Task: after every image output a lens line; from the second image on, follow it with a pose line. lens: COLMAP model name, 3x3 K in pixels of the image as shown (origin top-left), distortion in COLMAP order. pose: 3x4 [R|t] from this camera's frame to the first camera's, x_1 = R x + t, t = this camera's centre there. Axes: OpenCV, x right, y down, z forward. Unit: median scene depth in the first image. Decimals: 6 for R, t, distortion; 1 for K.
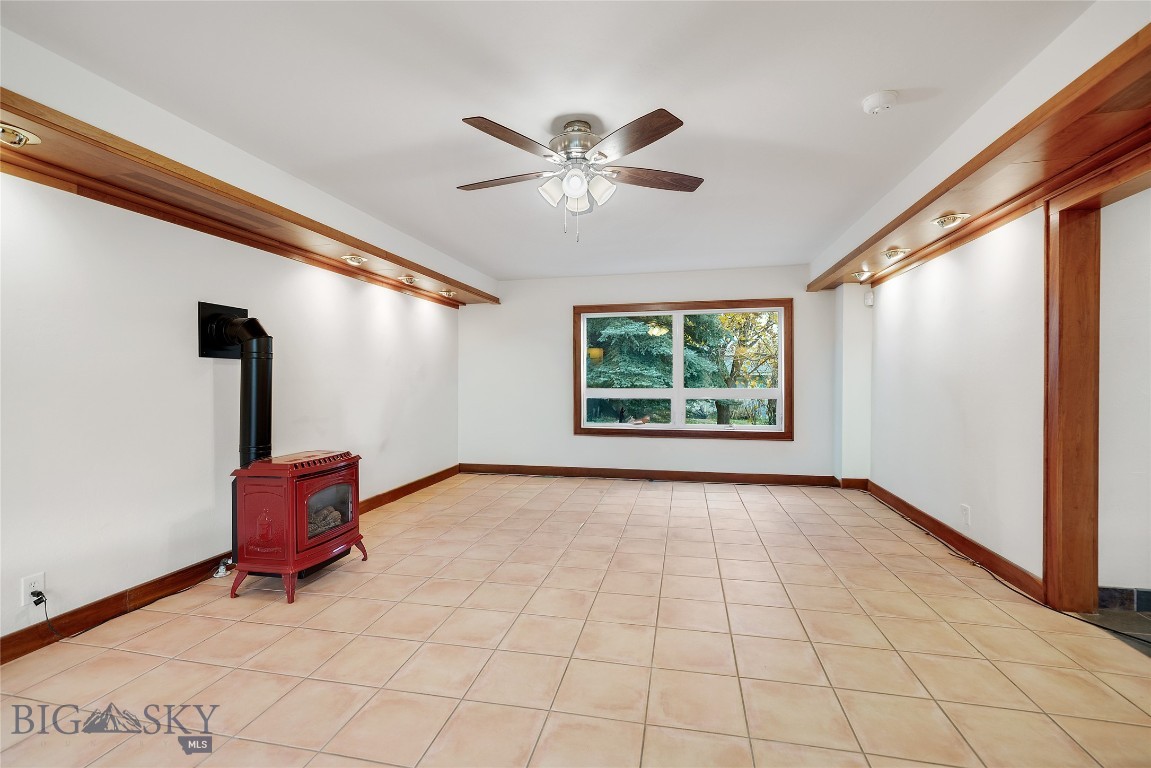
lens RADIAL K [[507.4, 0, 561.4], [0, 507.4, 380.5], [0, 0, 1]] dist [0.000358, -0.000001]
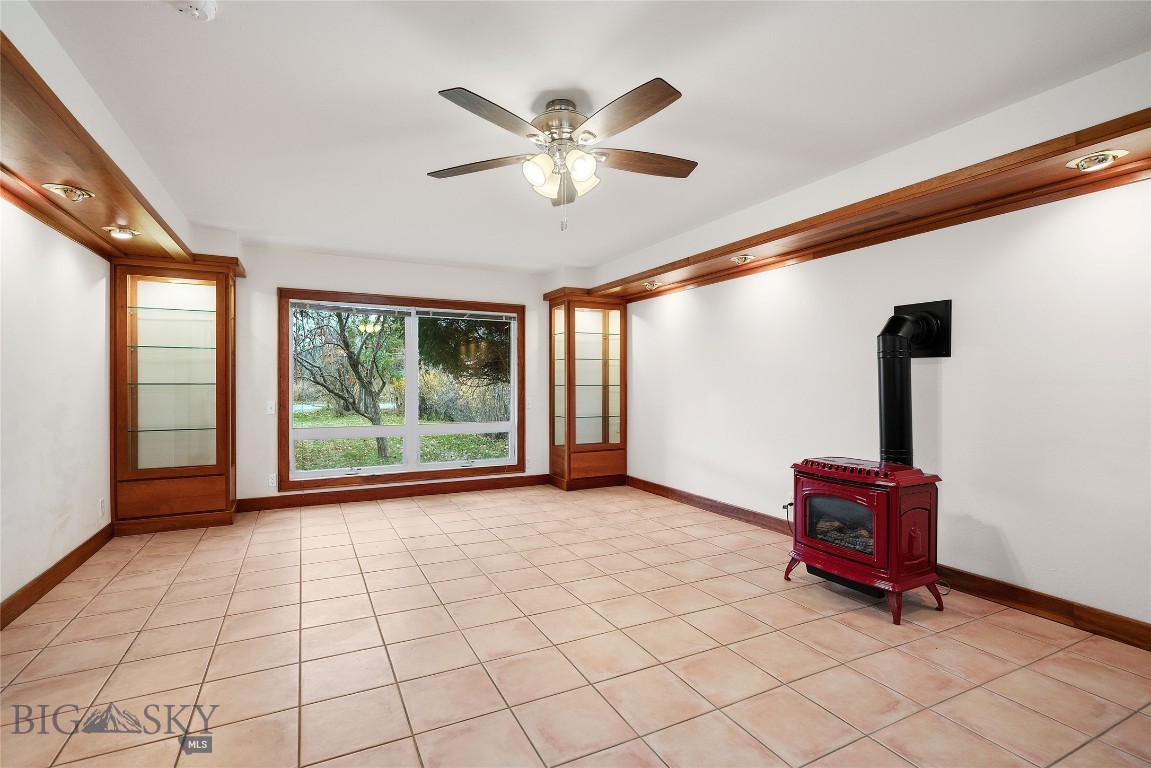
lens RADIAL K [[547.3, 0, 583.5], [0, 547.3, 381.8], [0, 0, 1]] dist [0.000973, 0.000404]
pose [[-0.754067, 0.006119, -0.656769, 0.584951], [0.001533, 0.999970, 0.007556, -0.007465], [0.656796, 0.004691, -0.754054, 1.589091]]
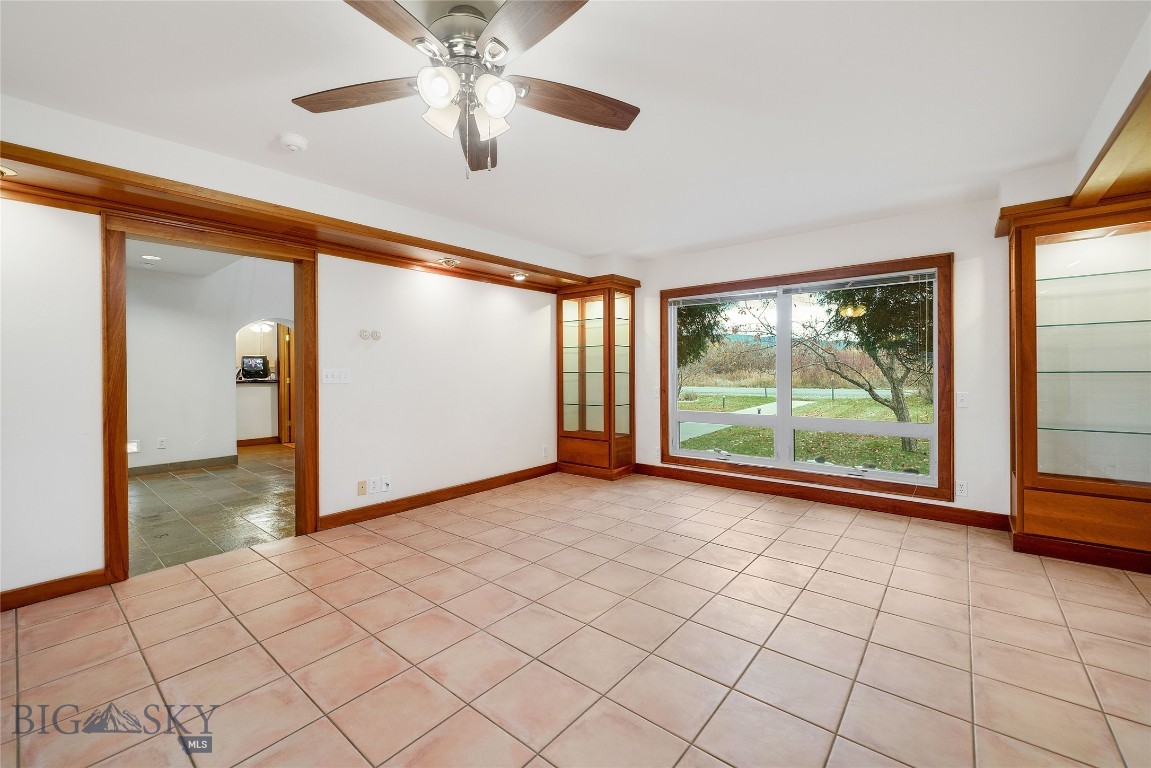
lens RADIAL K [[468.0, 0, 562.7], [0, 468.0, 372.0], [0, 0, 1]] dist [-0.000542, -0.000083]
pose [[-0.891096, 0.014500, 0.453582, -0.341276], [0.018013, 0.999832, 0.003426, -0.001234], [-0.453457, 0.011223, -0.891208, 1.369816]]
